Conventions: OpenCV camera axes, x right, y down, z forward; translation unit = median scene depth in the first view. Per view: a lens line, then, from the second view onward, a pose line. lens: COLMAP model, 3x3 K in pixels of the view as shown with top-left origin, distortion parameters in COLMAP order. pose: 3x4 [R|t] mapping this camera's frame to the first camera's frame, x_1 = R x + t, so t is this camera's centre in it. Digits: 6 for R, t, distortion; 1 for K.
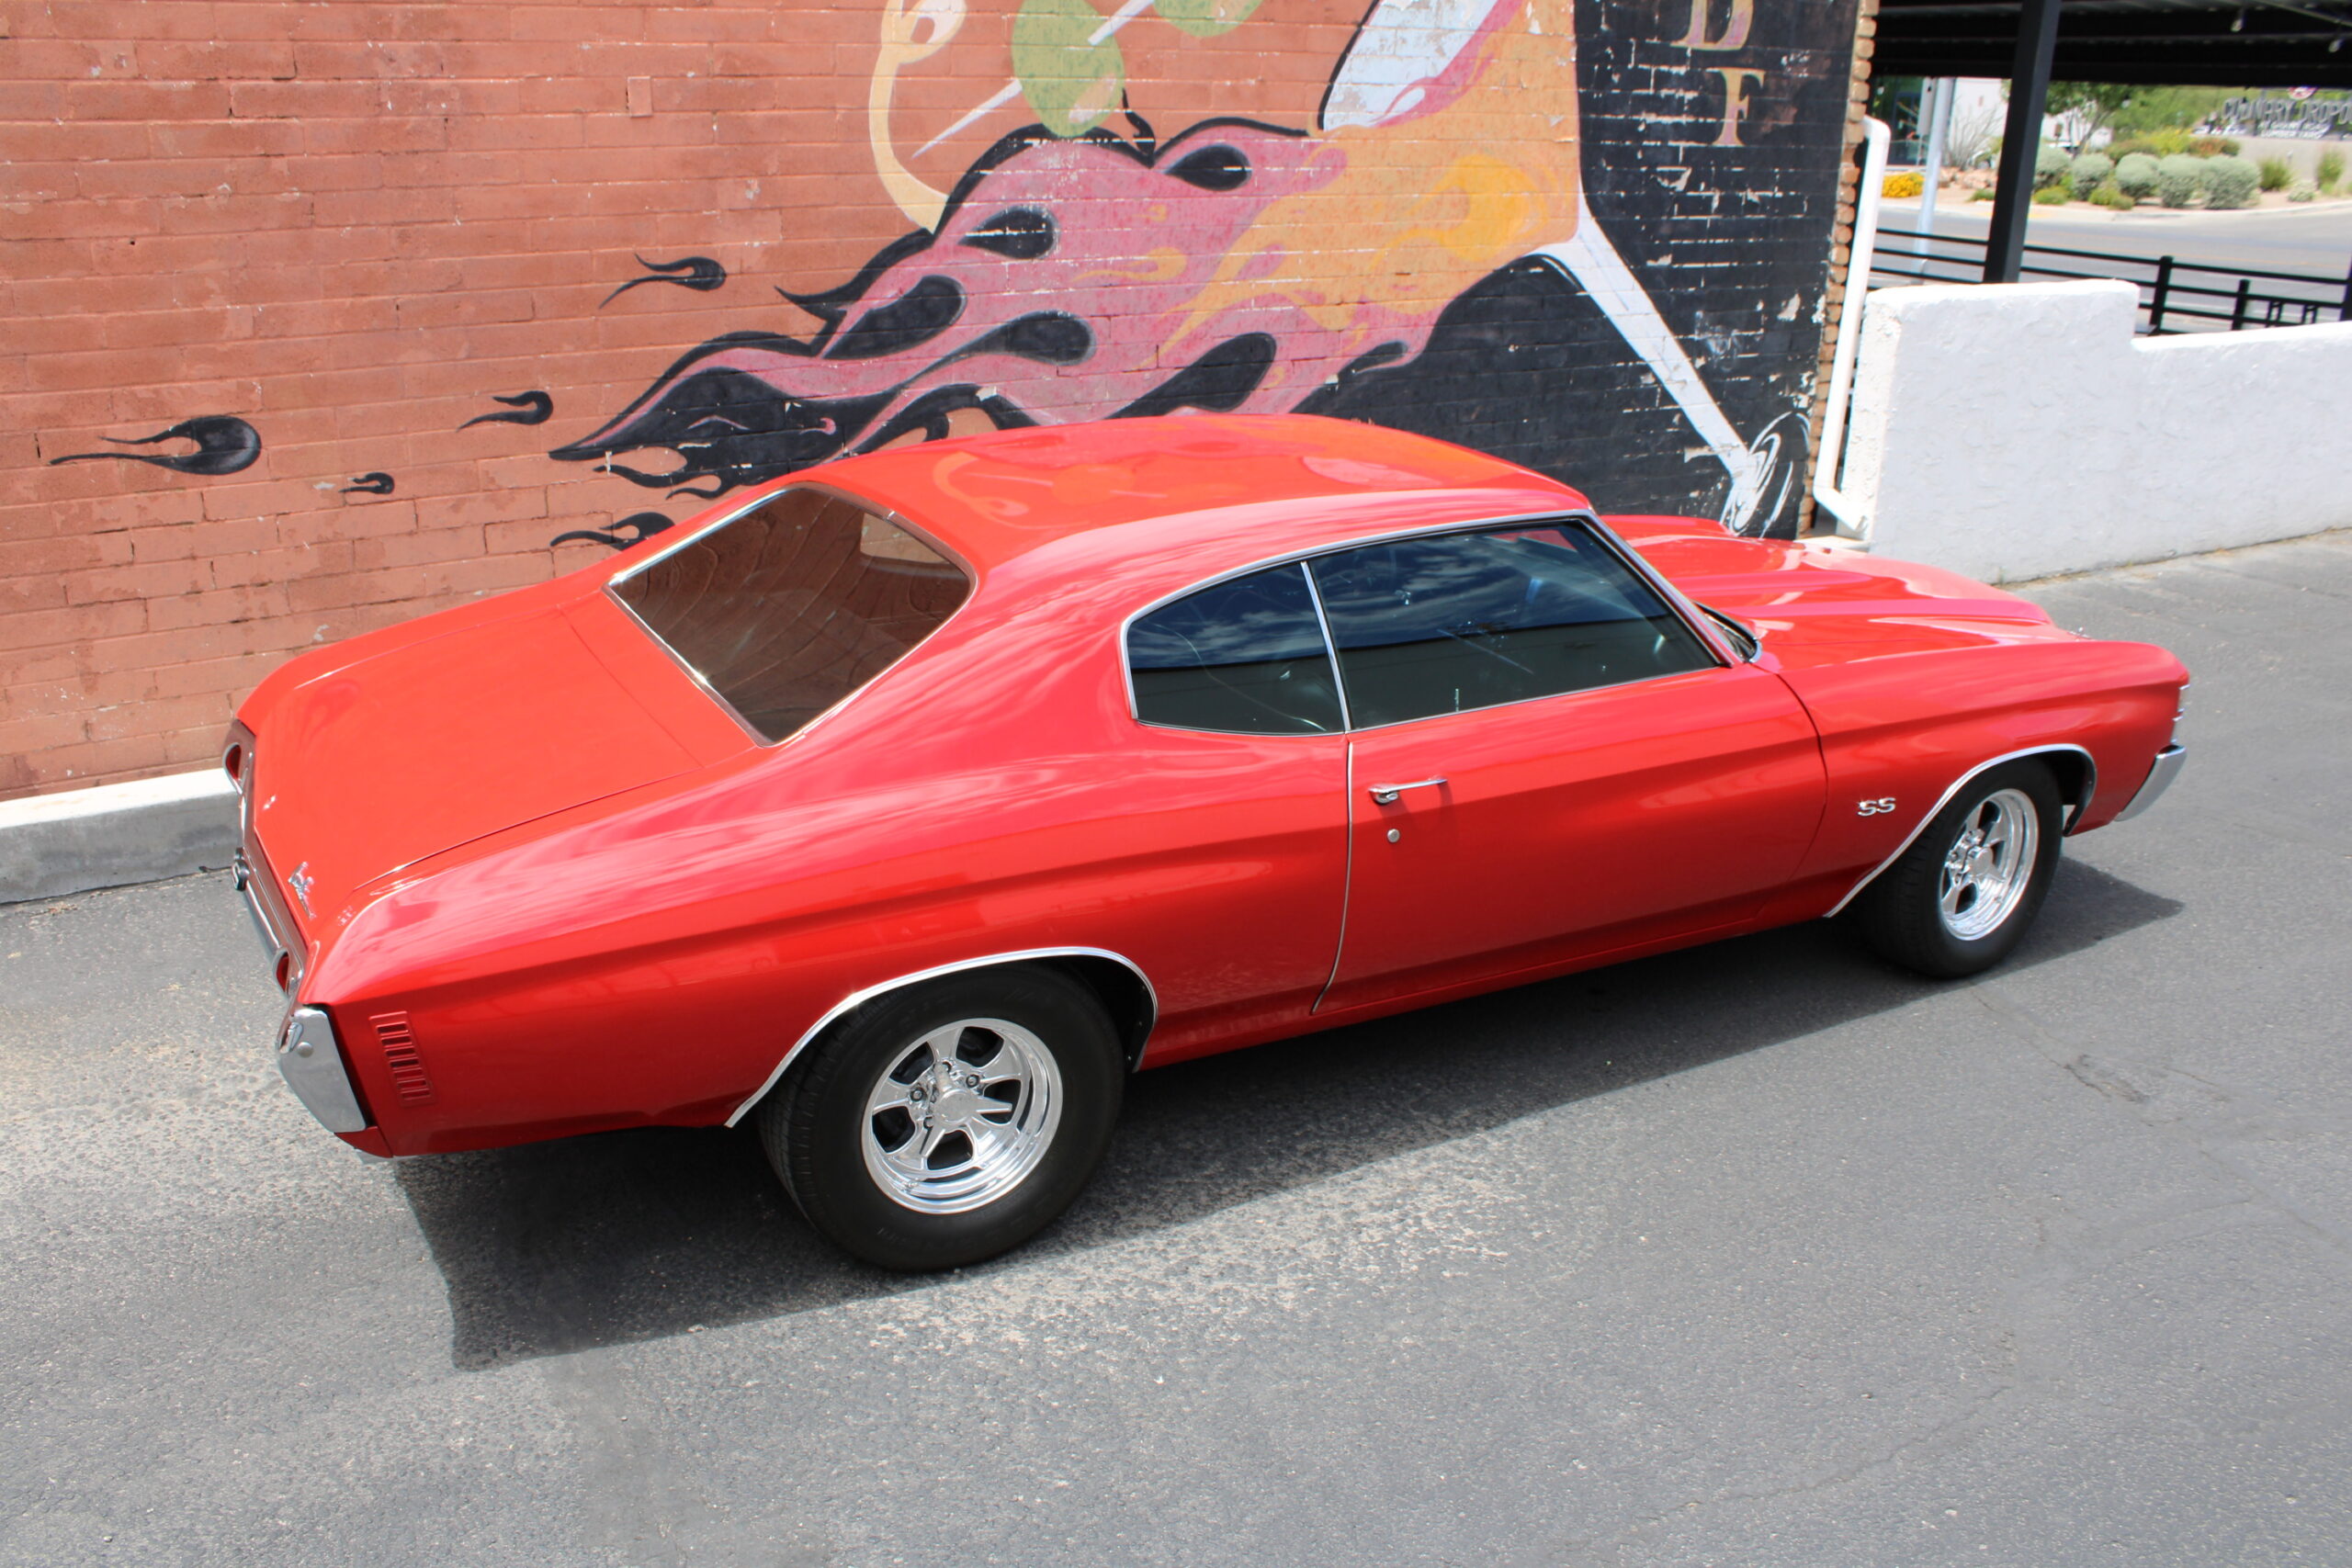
lens RADIAL K [[1974.4, 0, 1160.8], [0, 1974.4, 786.0], [0, 0, 1]] dist [-0.164278, 0.149561]
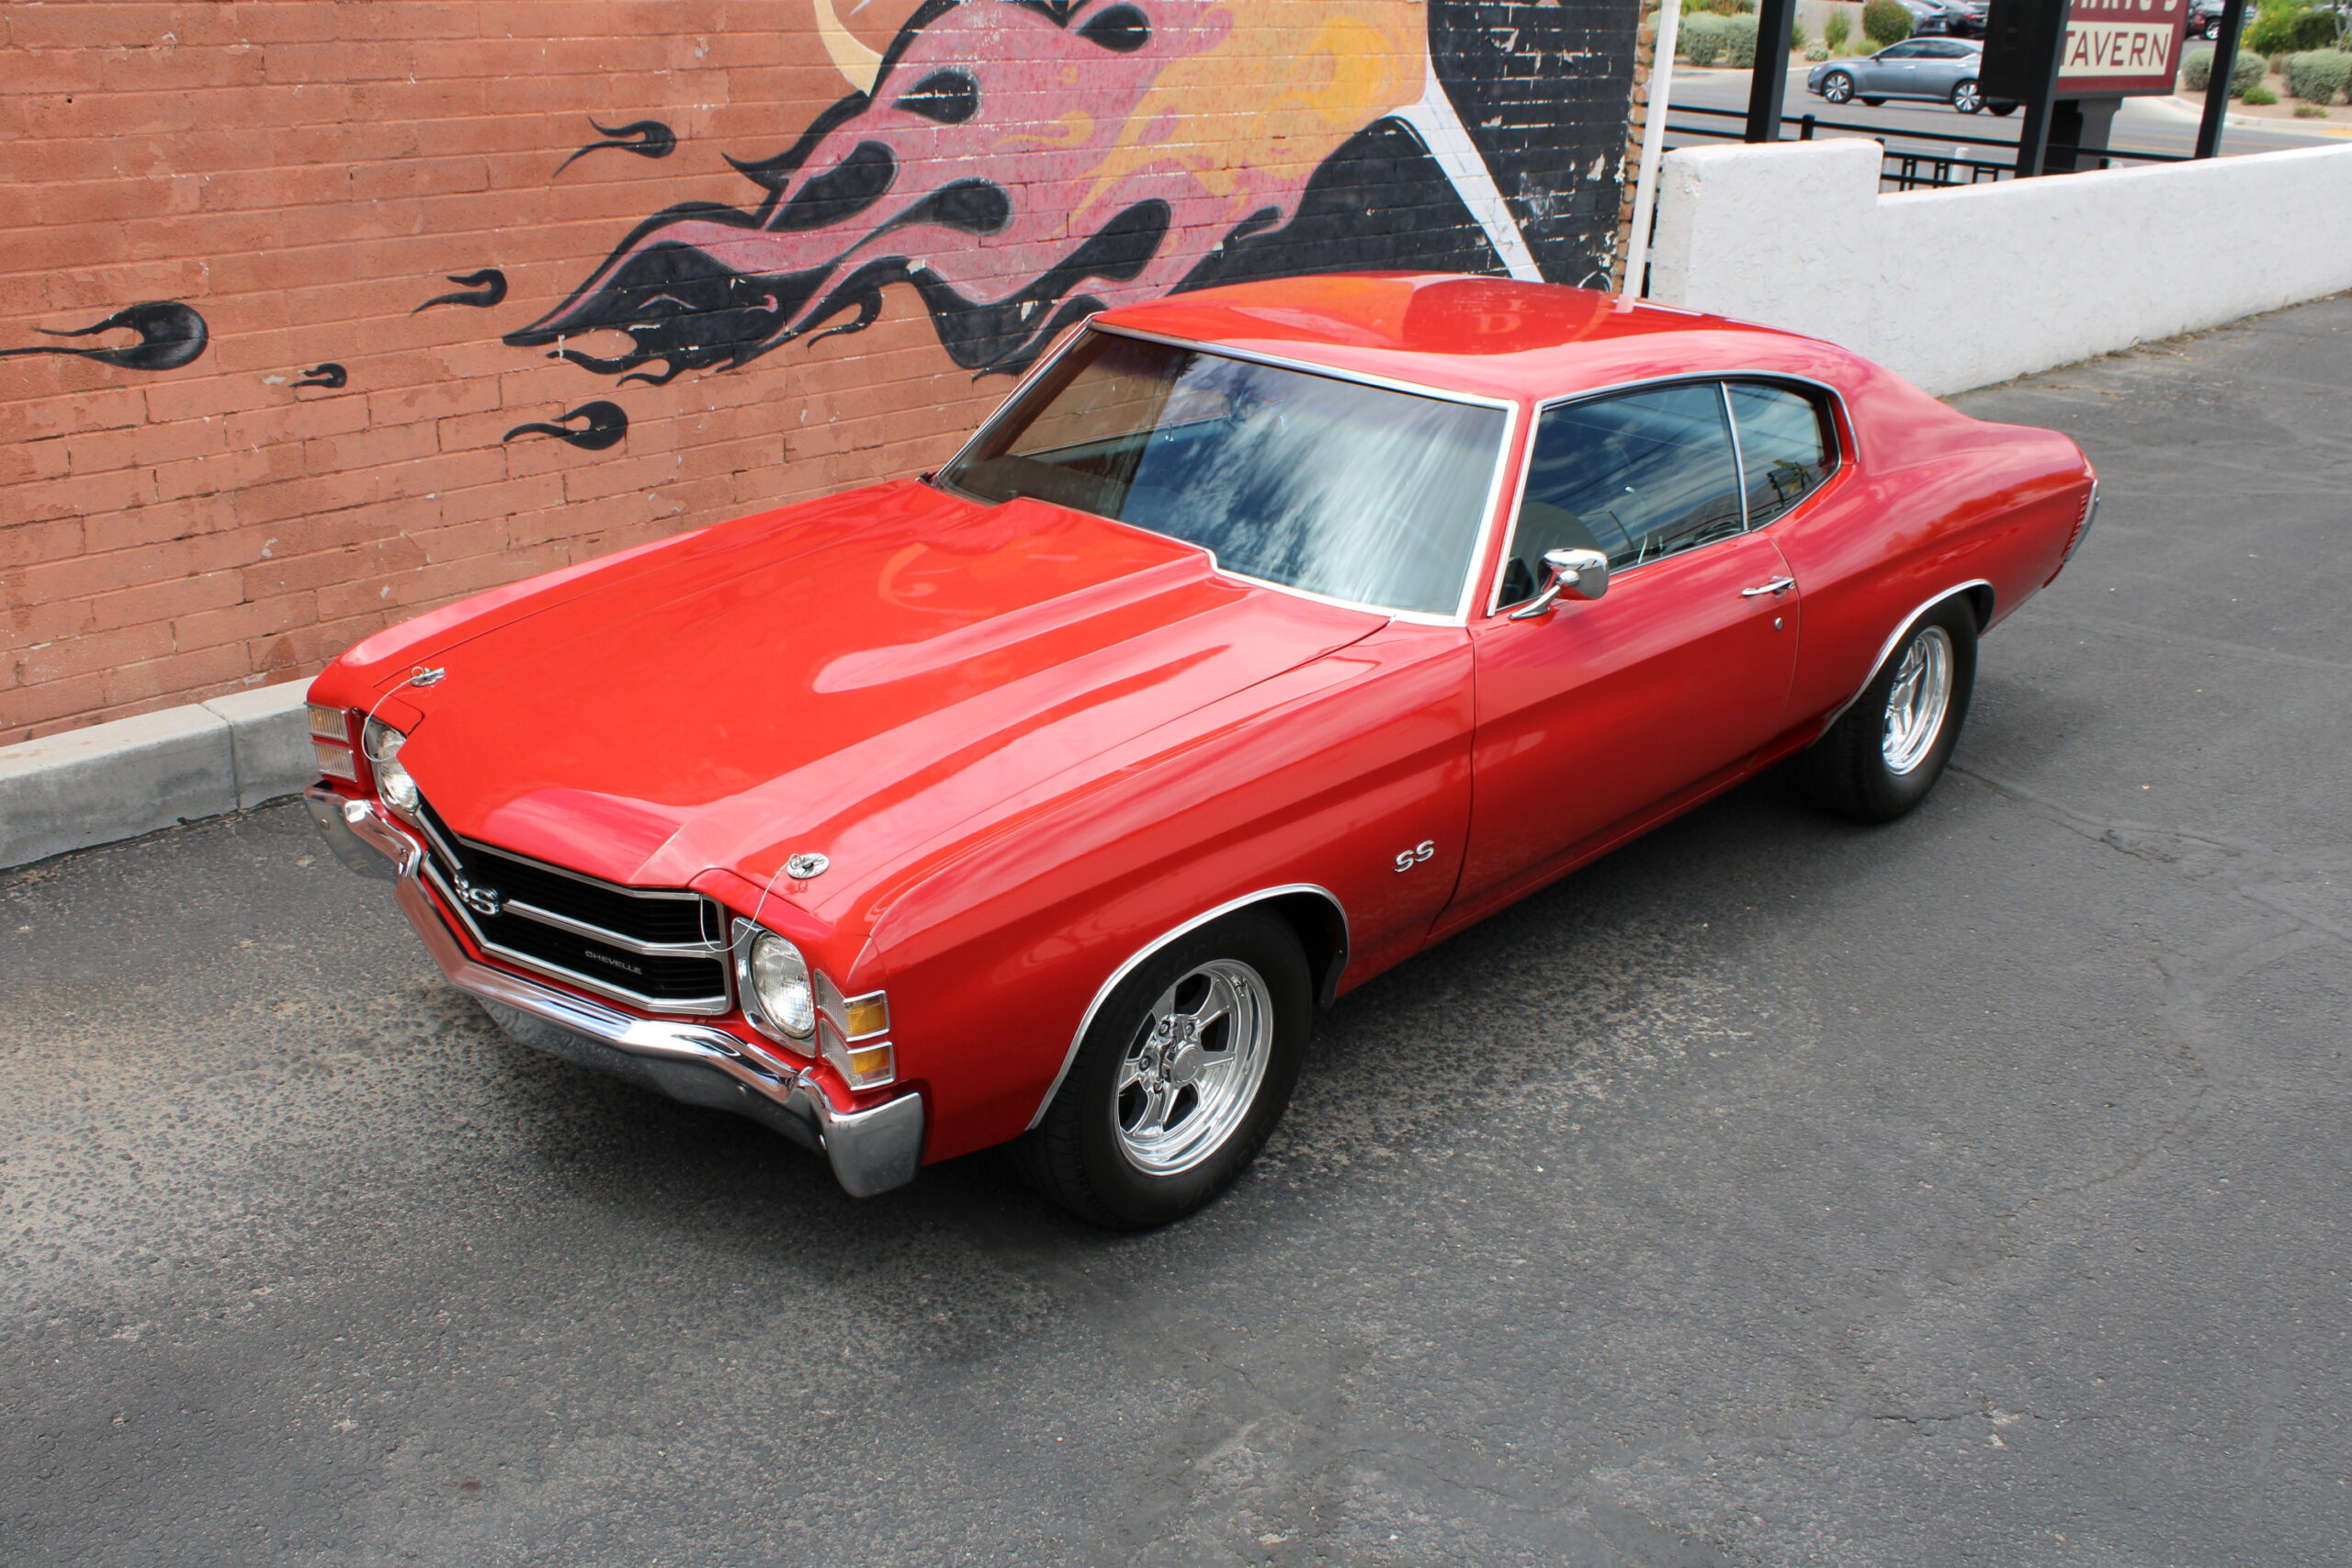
lens RADIAL K [[2171.2, 0, 1182.7], [0, 2171.2, 782.8], [0, 0, 1]] dist [-0.152457, 0.151188]
pose [[0.964256, -0.080027, 0.252600, -0.259873], [0.072215, 0.996584, 0.040064, 0.017664], [-0.254943, -0.020390, 0.966741, -0.047064]]
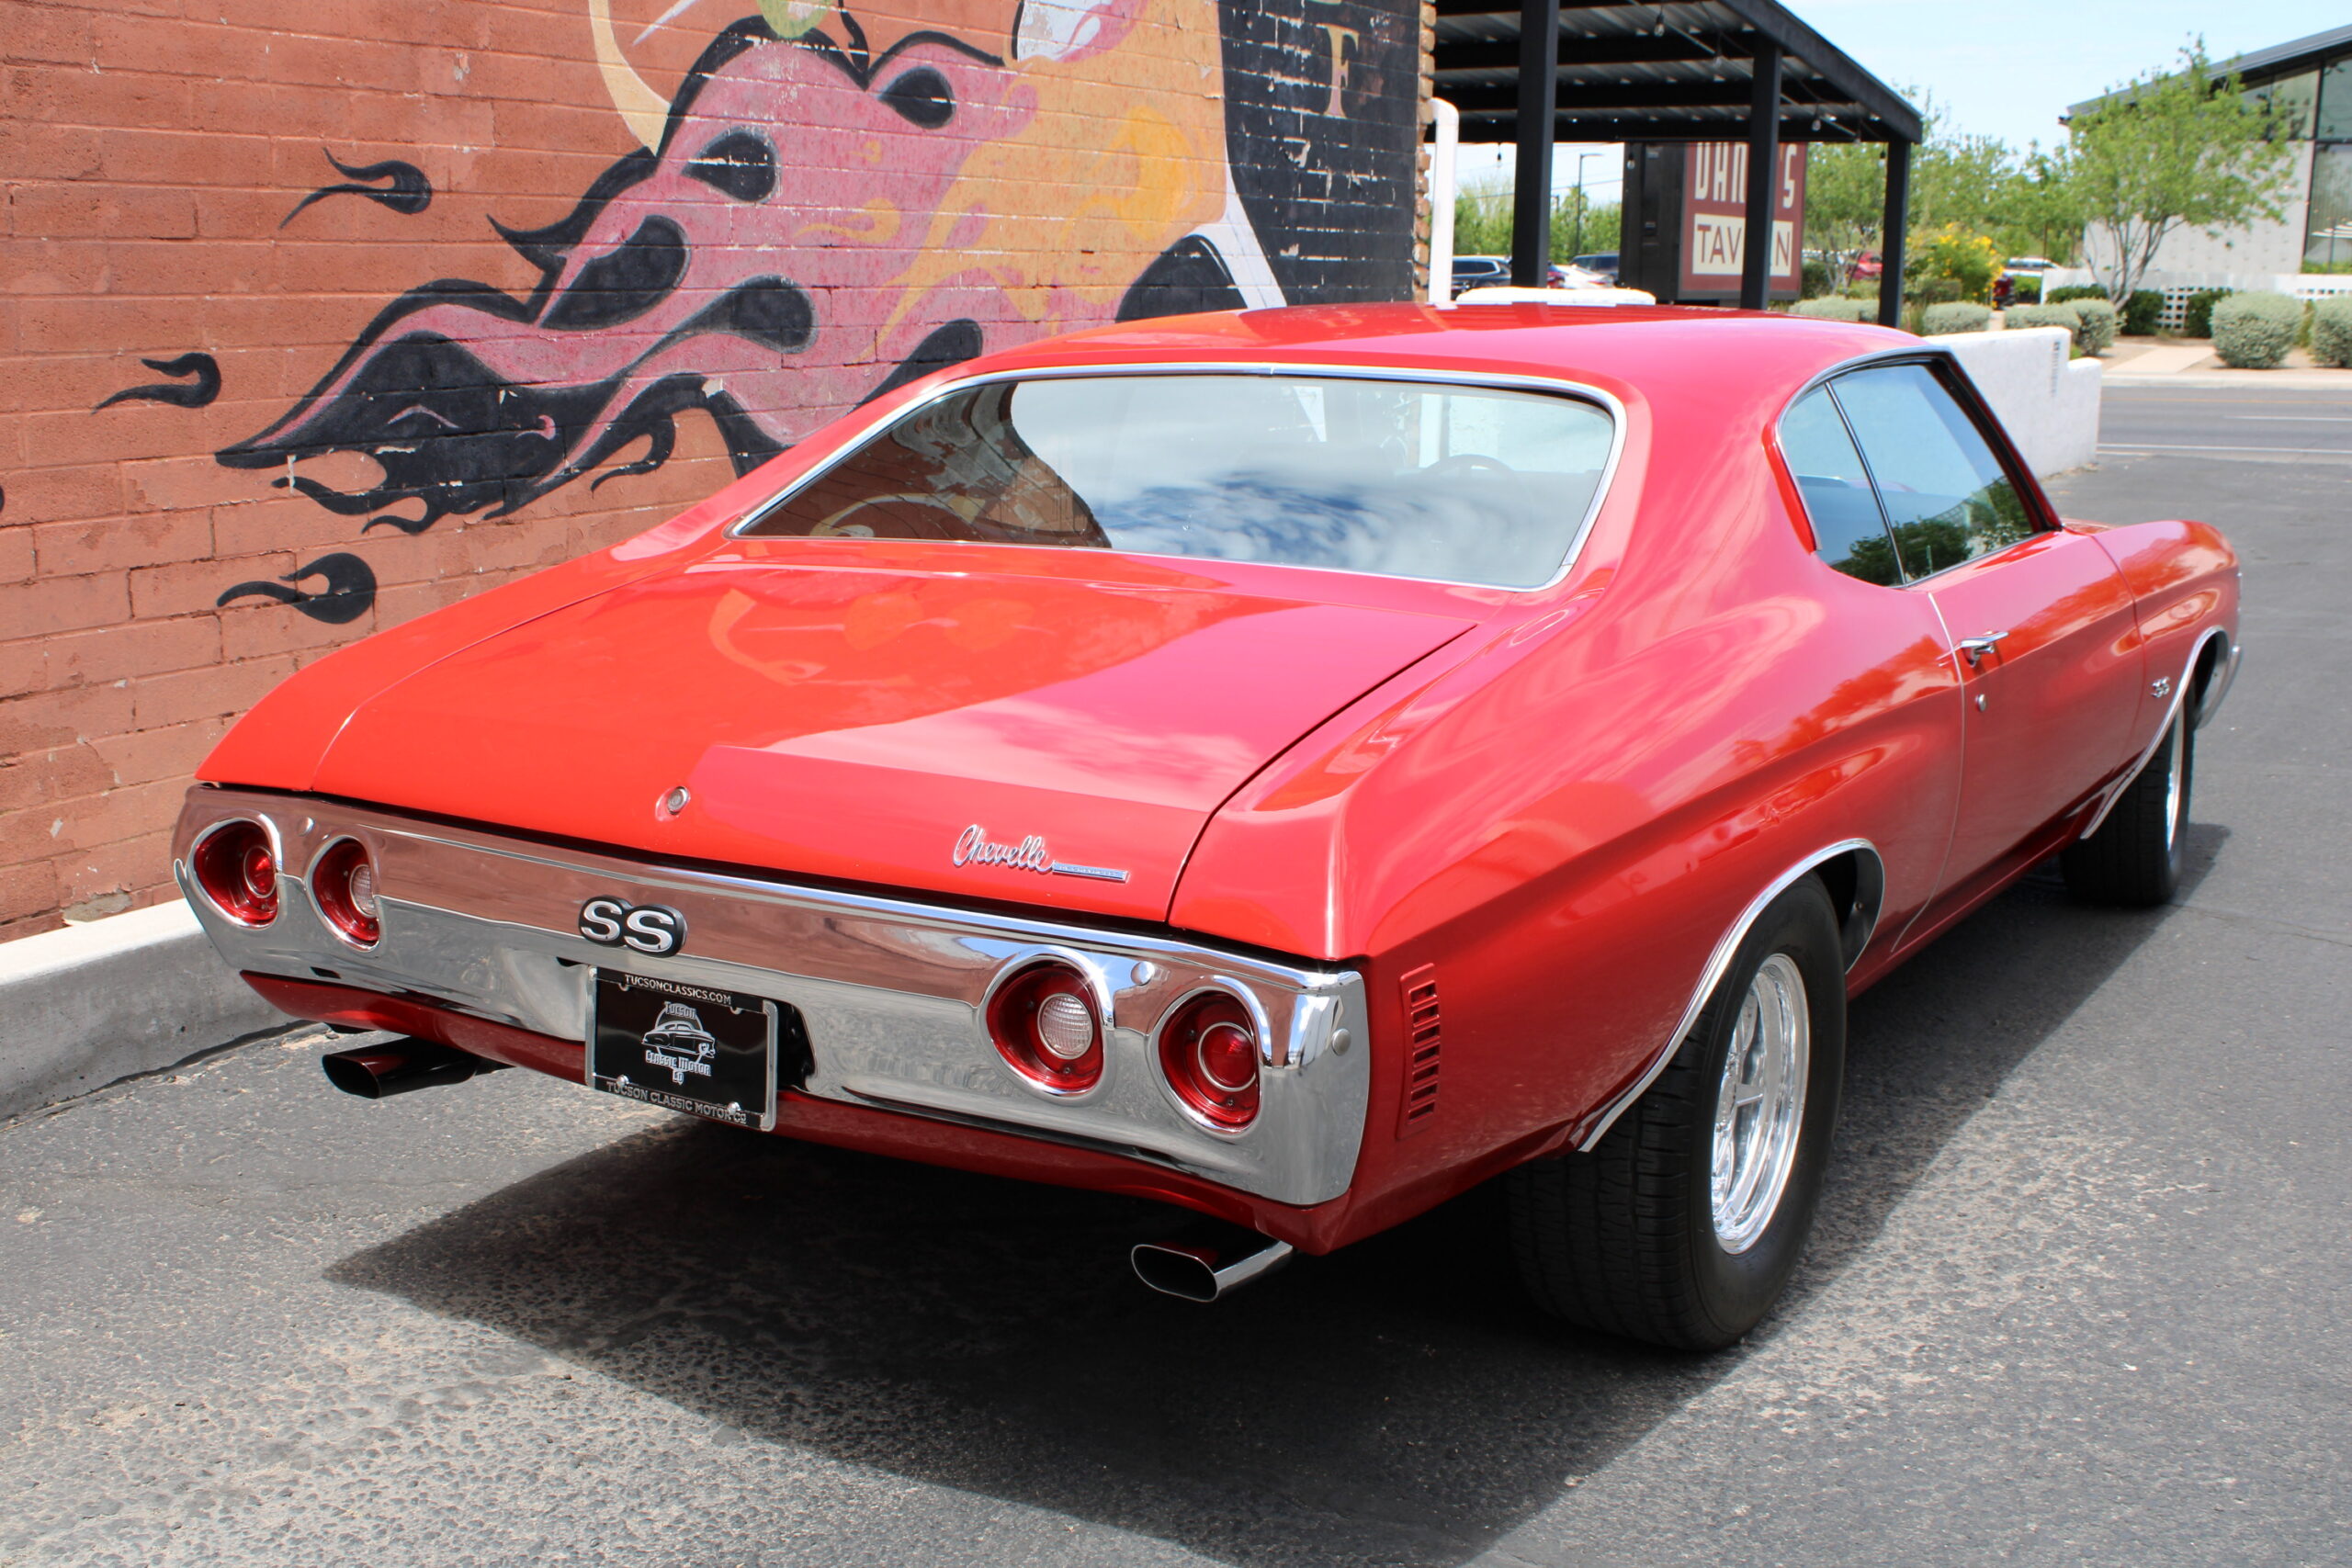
lens RADIAL K [[2516.2, 0, 1176.0], [0, 2516.2, 784.0], [0, 0, 1]] dist [-0.132903, 0.169097]
pose [[0.867787, -0.109226, 0.484784, -0.417000], [0.178995, 0.978766, -0.099886, 0.062994], [-0.463580, 0.173454, 0.868911, 0.170800]]
